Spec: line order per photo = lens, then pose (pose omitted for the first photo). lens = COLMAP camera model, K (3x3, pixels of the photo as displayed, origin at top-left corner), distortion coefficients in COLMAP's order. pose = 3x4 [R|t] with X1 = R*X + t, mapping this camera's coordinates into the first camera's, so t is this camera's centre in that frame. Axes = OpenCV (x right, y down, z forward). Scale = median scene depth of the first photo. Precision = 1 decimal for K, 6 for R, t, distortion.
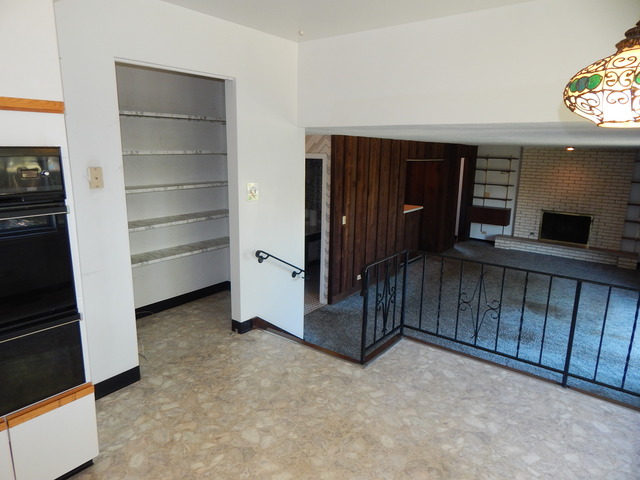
lens RADIAL K [[420.8, 0, 319.8], [0, 420.8, 234.2], [0, 0, 1]] dist [-0.004677, 0.000718]
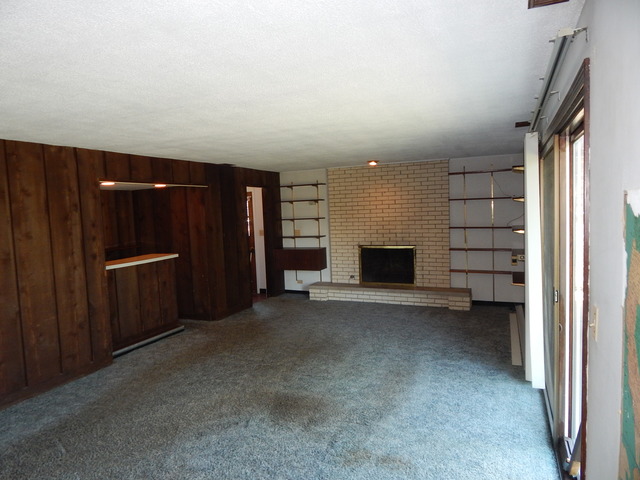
lens RADIAL K [[420.8, 0, 319.8], [0, 420.8, 234.2], [0, 0, 1]] dist [-0.004677, 0.000718]
pose [[0.971501, -0.078600, 0.223624, 0.274373], [0.108292, 0.986385, -0.123761, 0.010353], [-0.210852, 0.144451, 0.966786, 0.247606]]
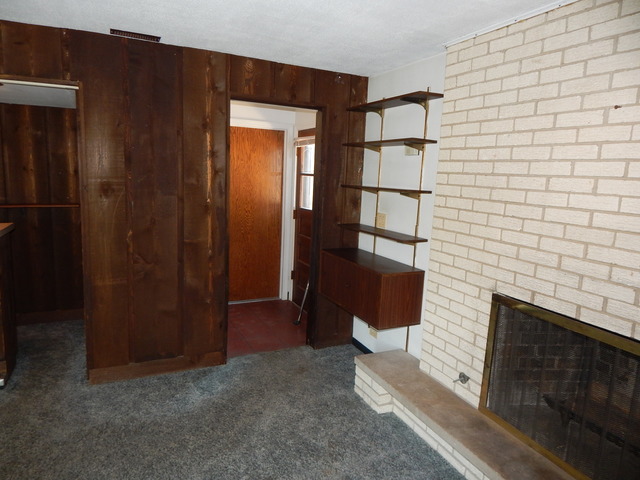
lens RADIAL K [[421.1, 0, 317.3], [0, 421.1, 238.4], [0, 0, 1]] dist [-0.003515, -0.000470]
pose [[0.892846, 0.084435, -0.442376, 0.521085], [-0.109017, 0.993575, -0.030387, -0.067144], [0.436968, 0.075357, 0.896315, 0.711292]]
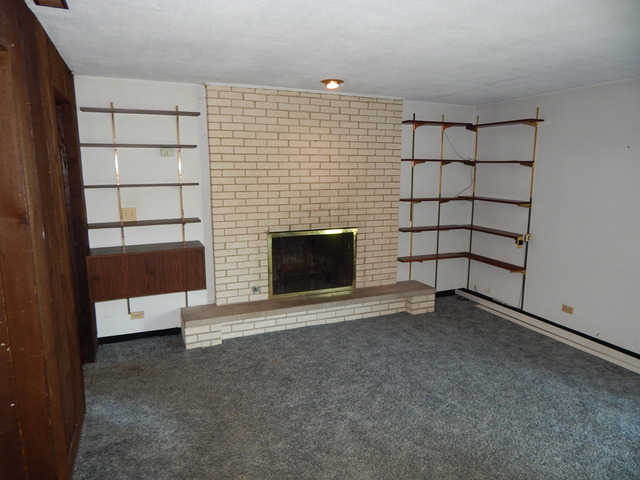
lens RADIAL K [[420.8, 0, 319.8], [0, 420.8, 234.2], [0, 0, 1]] dist [-0.004677, 0.000718]
pose [[0.488595, -0.165690, 0.856634, 0.170122], [0.180697, 0.979733, 0.086436, -0.081421], [-0.853594, 0.112559, 0.508633, 0.701063]]
